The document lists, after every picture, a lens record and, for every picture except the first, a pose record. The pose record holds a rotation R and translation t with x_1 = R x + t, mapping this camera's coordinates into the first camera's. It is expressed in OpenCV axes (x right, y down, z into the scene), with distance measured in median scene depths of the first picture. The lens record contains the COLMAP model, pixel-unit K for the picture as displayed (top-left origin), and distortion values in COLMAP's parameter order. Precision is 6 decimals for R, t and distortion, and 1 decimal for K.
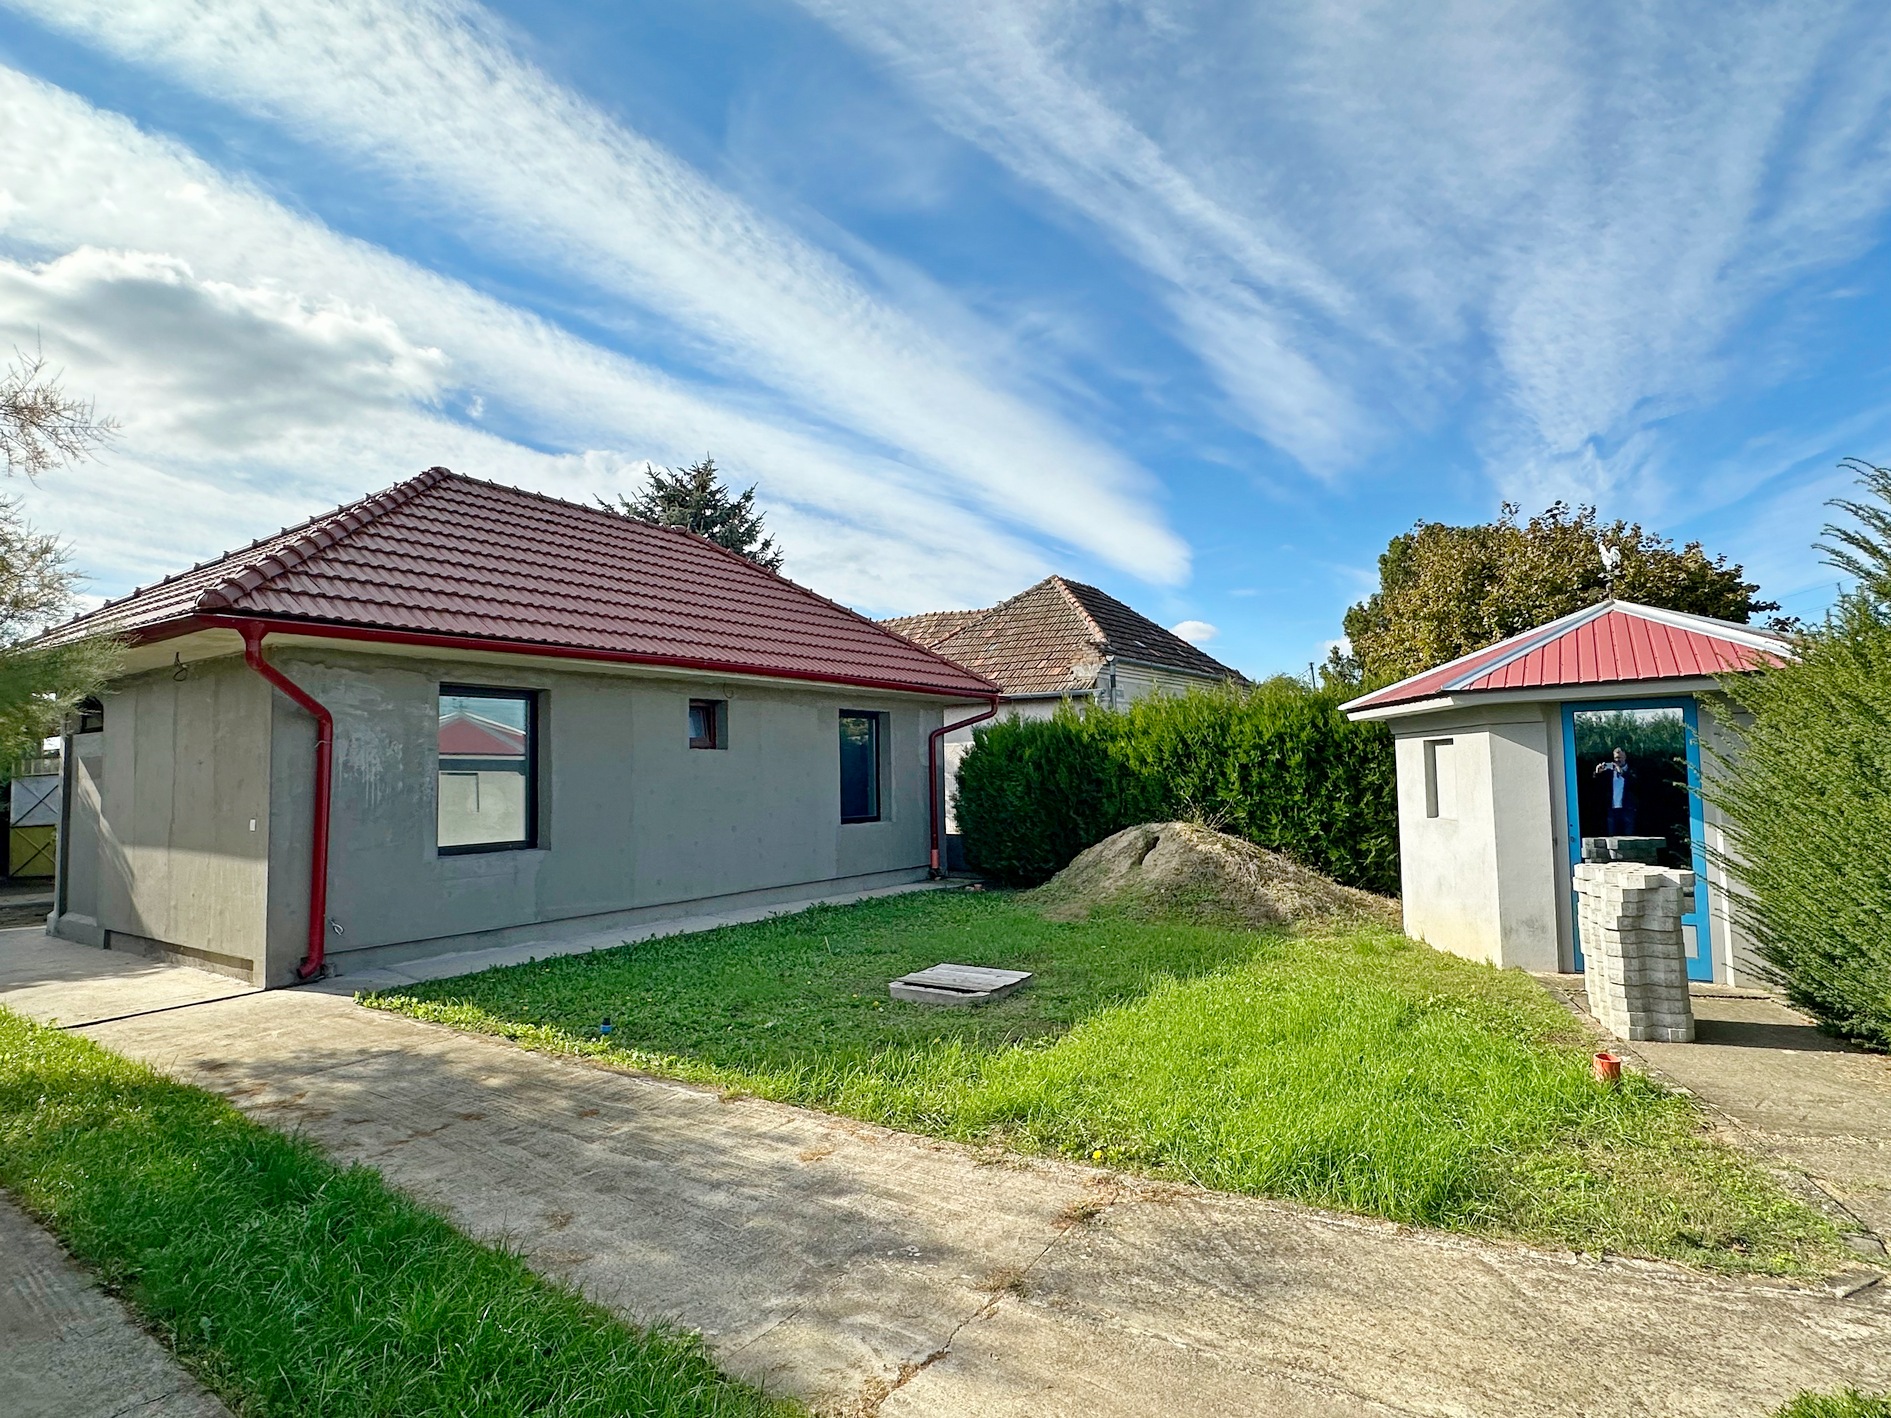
lens RADIAL K [[977.5, 0, 945.5], [0, 977.5, 709.0], [0, 0, 1]] dist [-0.000696, 0.000759]
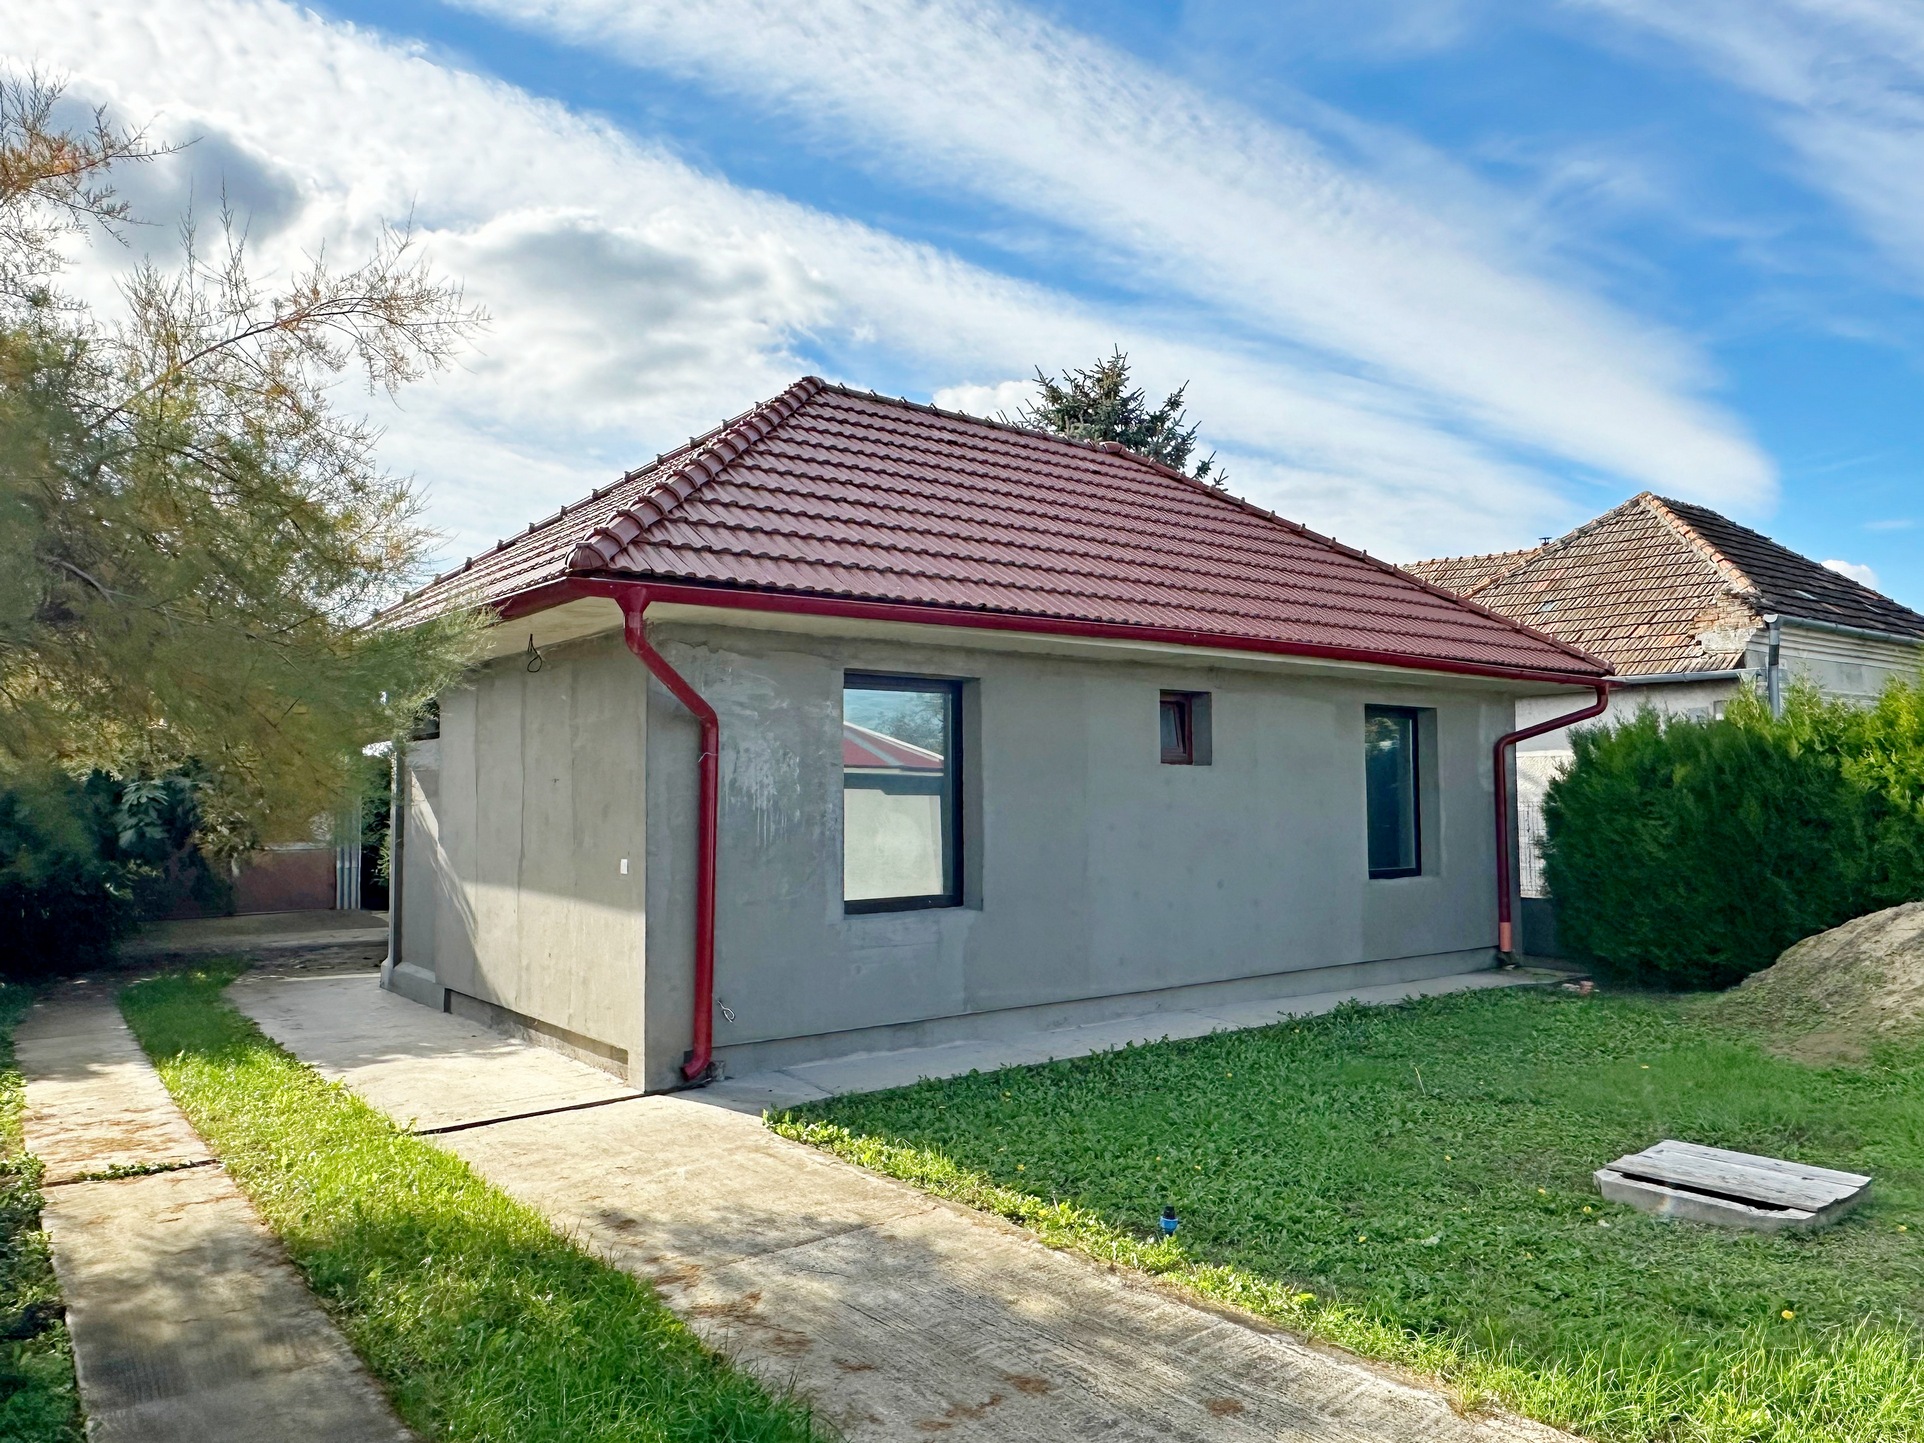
lens RADIAL K [[1315.8, 0, 962.0], [0, 1315.8, 721.5], [0, 0, 1]] dist [0.001906, 0.001489]
pose [[0.954031, -0.003573, -0.299687, -0.141325], [0.007137, 0.999916, 0.010799, 0.000741], [0.299623, -0.012442, 0.953976, 0.110983]]
